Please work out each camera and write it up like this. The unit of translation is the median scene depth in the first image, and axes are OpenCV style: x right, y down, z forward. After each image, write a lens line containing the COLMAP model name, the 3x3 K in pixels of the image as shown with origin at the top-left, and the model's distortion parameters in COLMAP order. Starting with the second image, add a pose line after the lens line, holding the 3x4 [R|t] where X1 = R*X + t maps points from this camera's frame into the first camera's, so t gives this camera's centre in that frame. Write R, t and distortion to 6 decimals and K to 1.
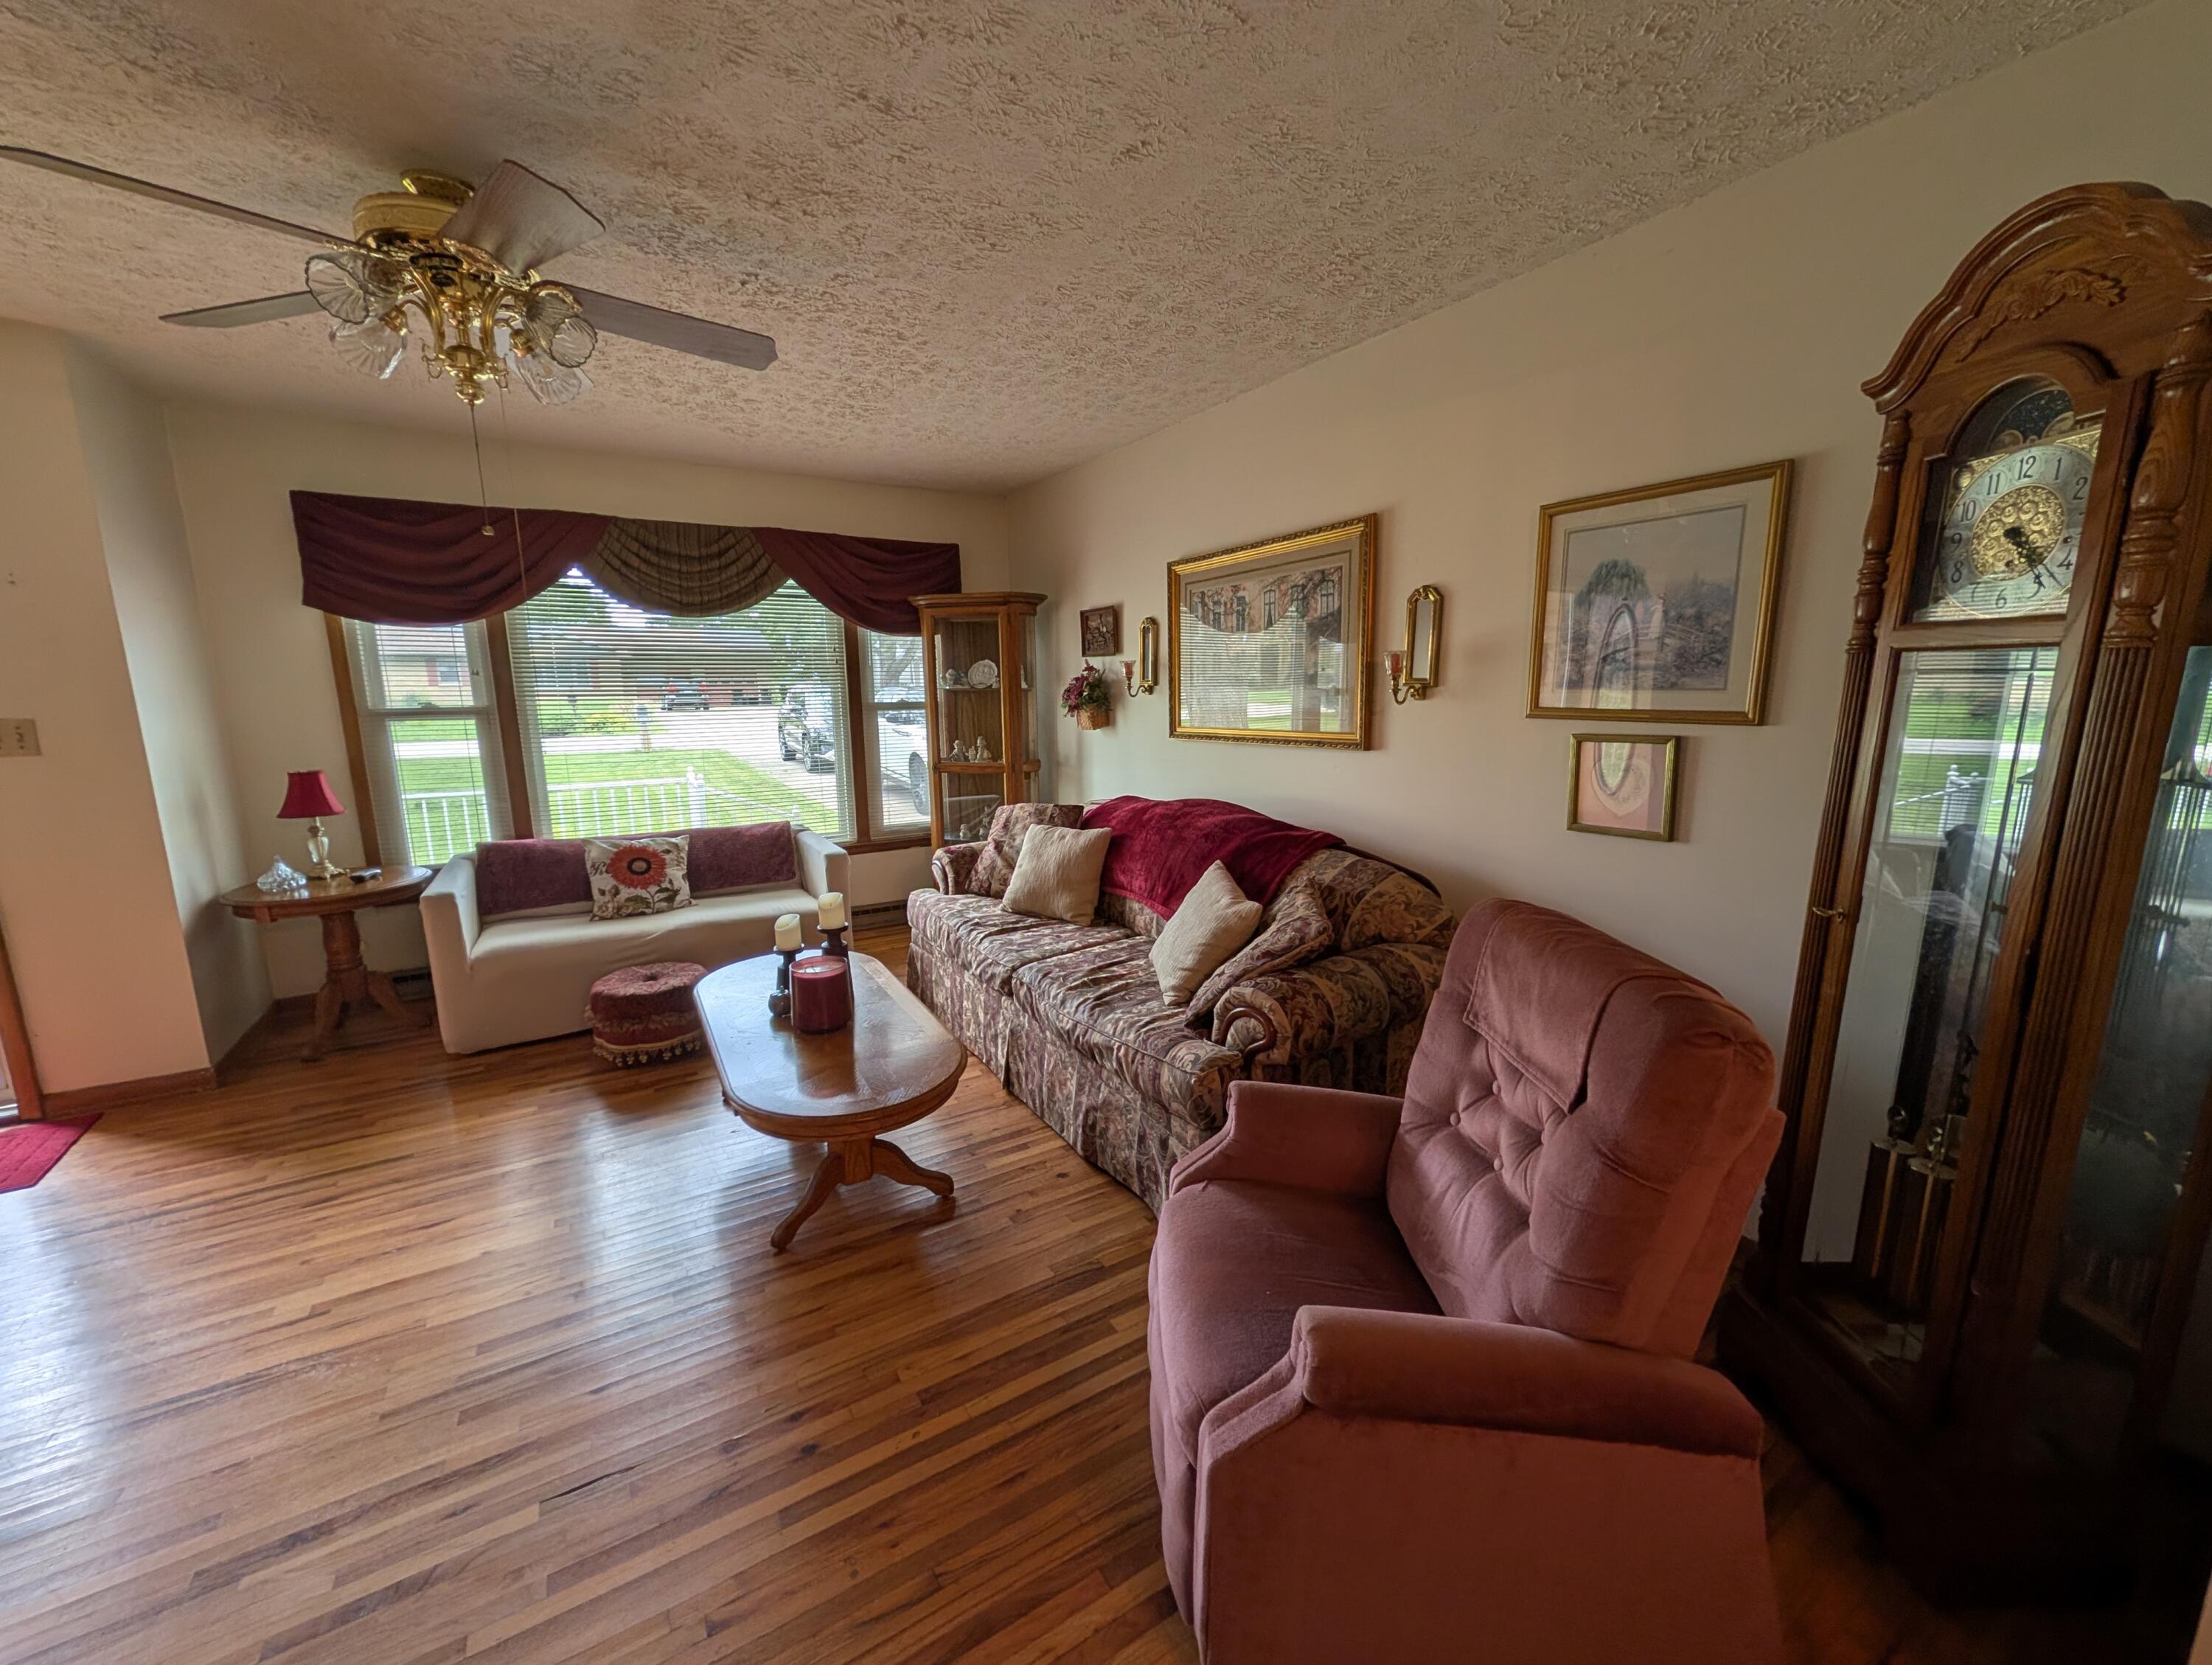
lens RADIAL K [[838.1, 0, 1100.7], [0, 838.1, 810.9], [0, 0, 1]] dist [0.000194, 0.000326]
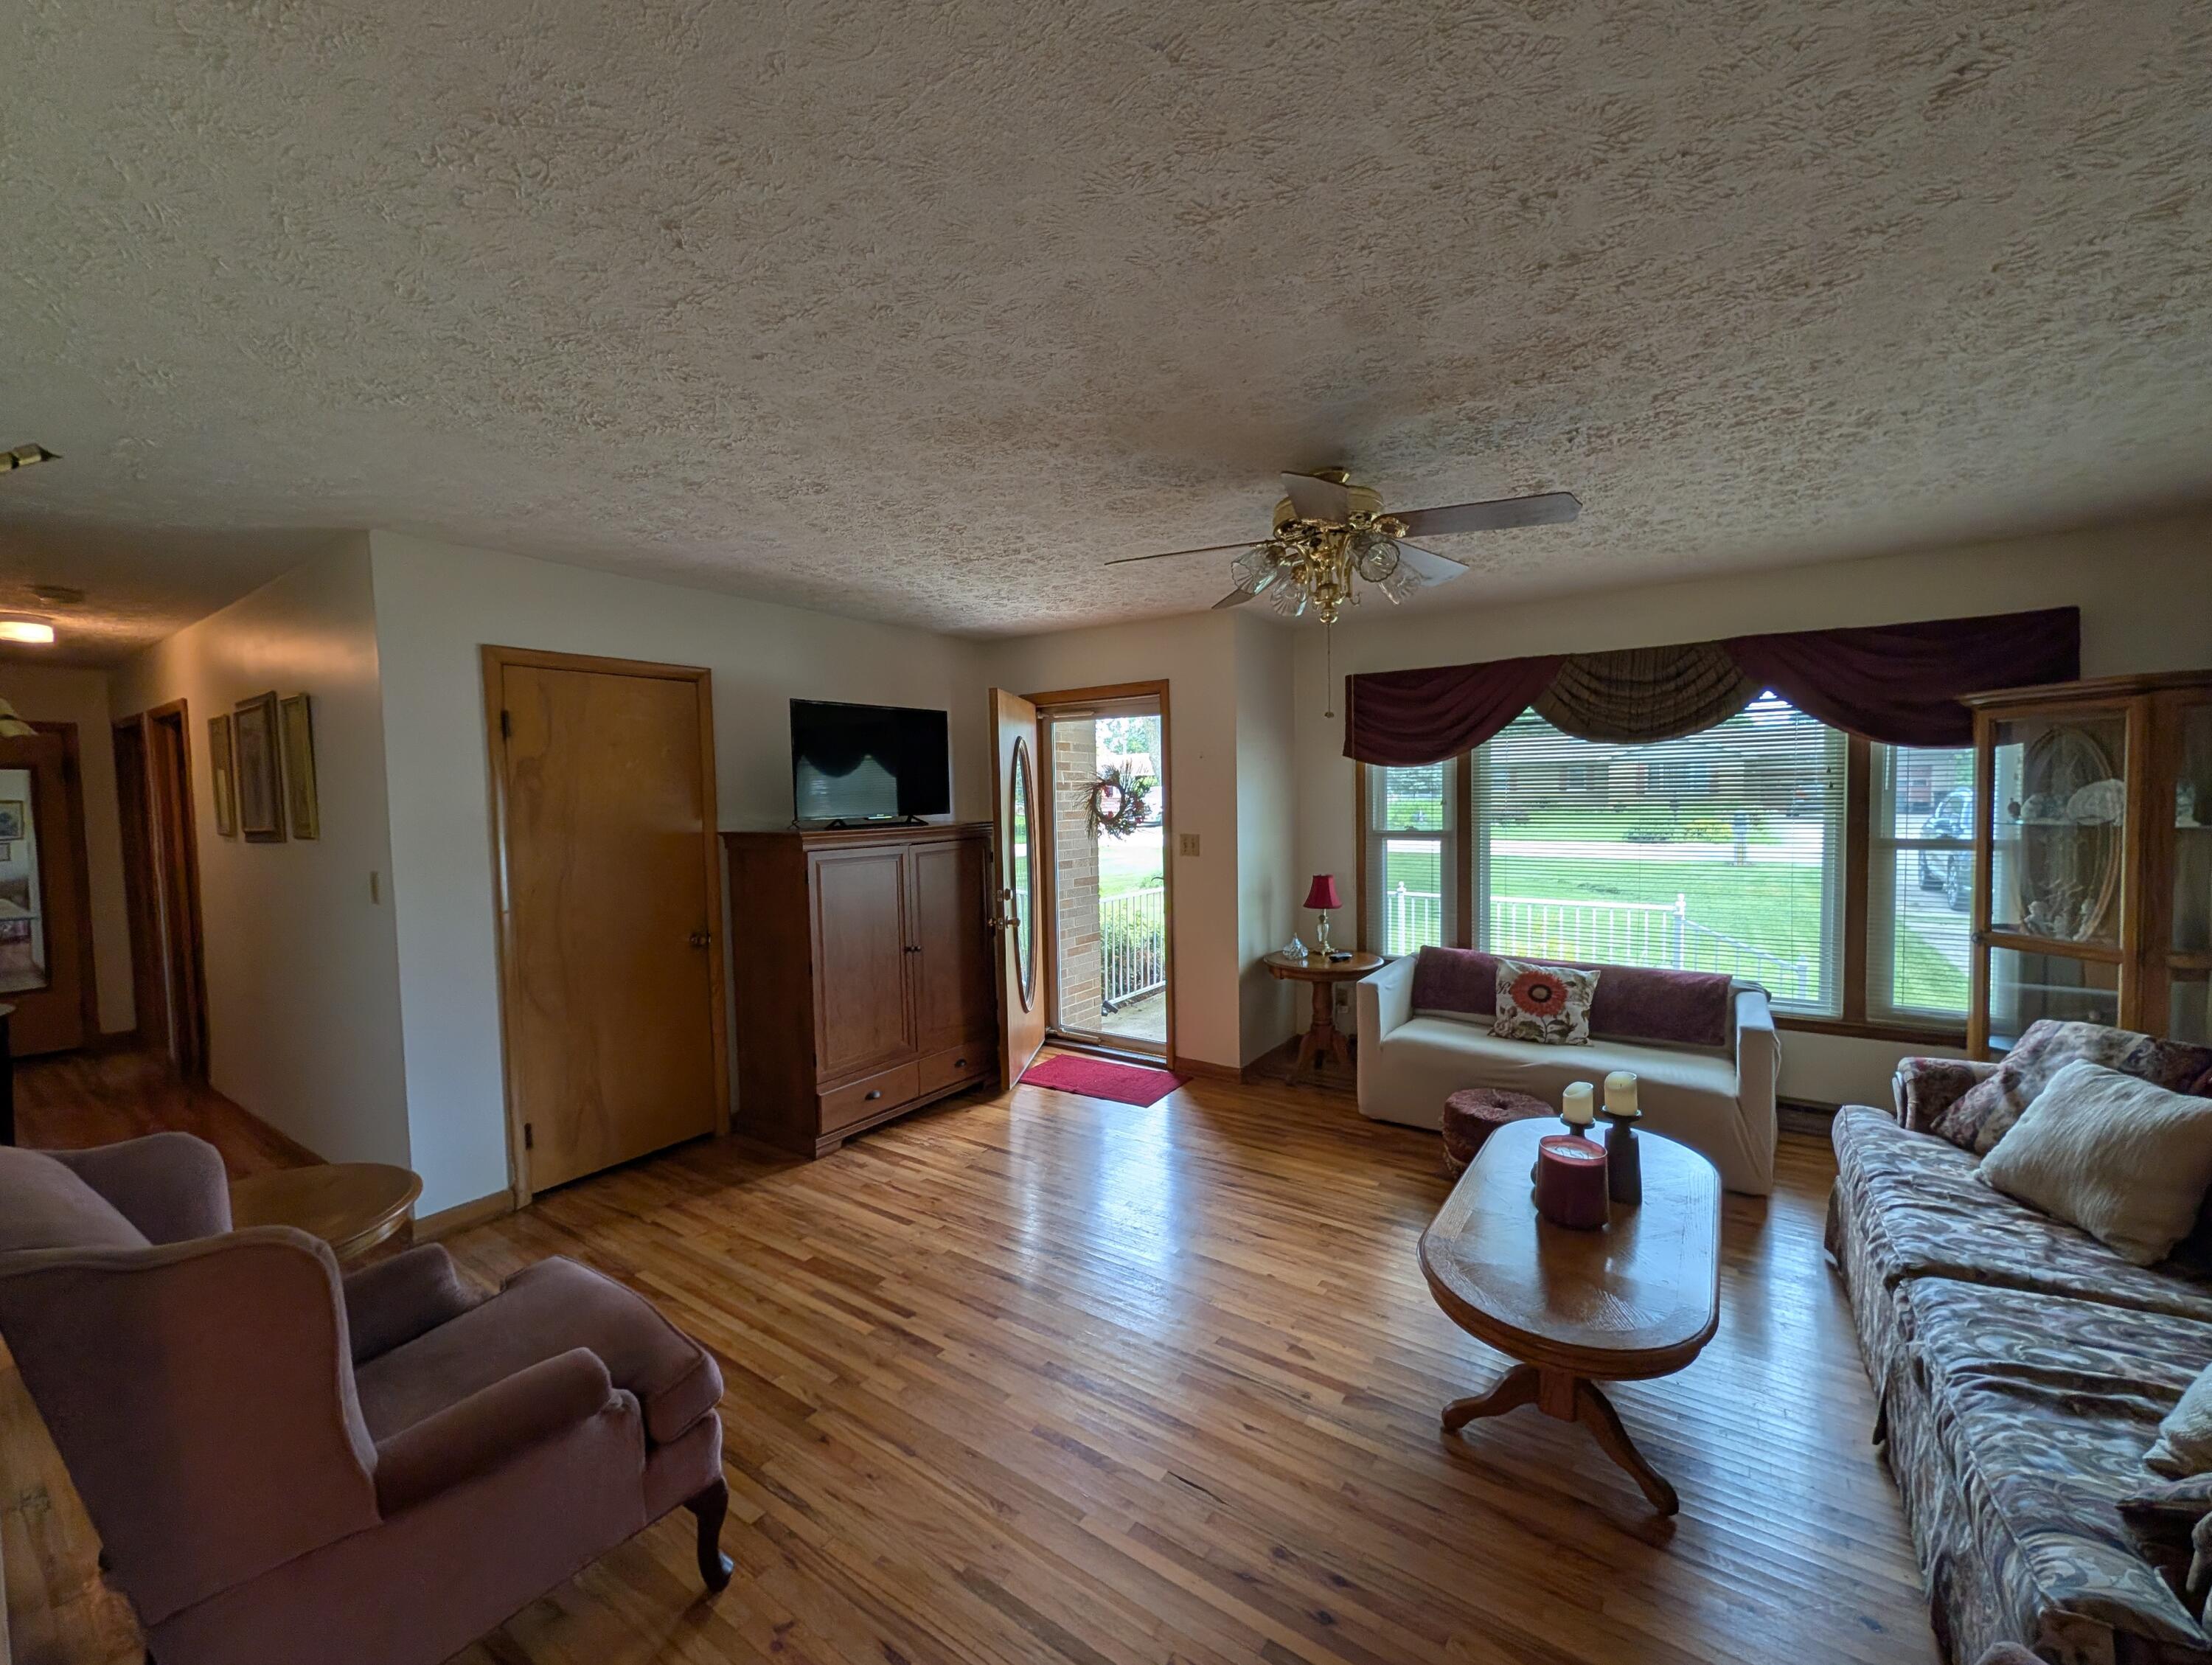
lens RADIAL K [[838.1, 0, 1109.1], [0, 838.1, 827.3], [0, 0, 1]] dist [0.000194, 0.000326]
pose [[0.432839, 0.027949, -0.901038, 0.156333], [-0.127325, 0.991395, -0.030413, -0.041902], [0.892434, 0.127889, 0.432673, 0.080381]]
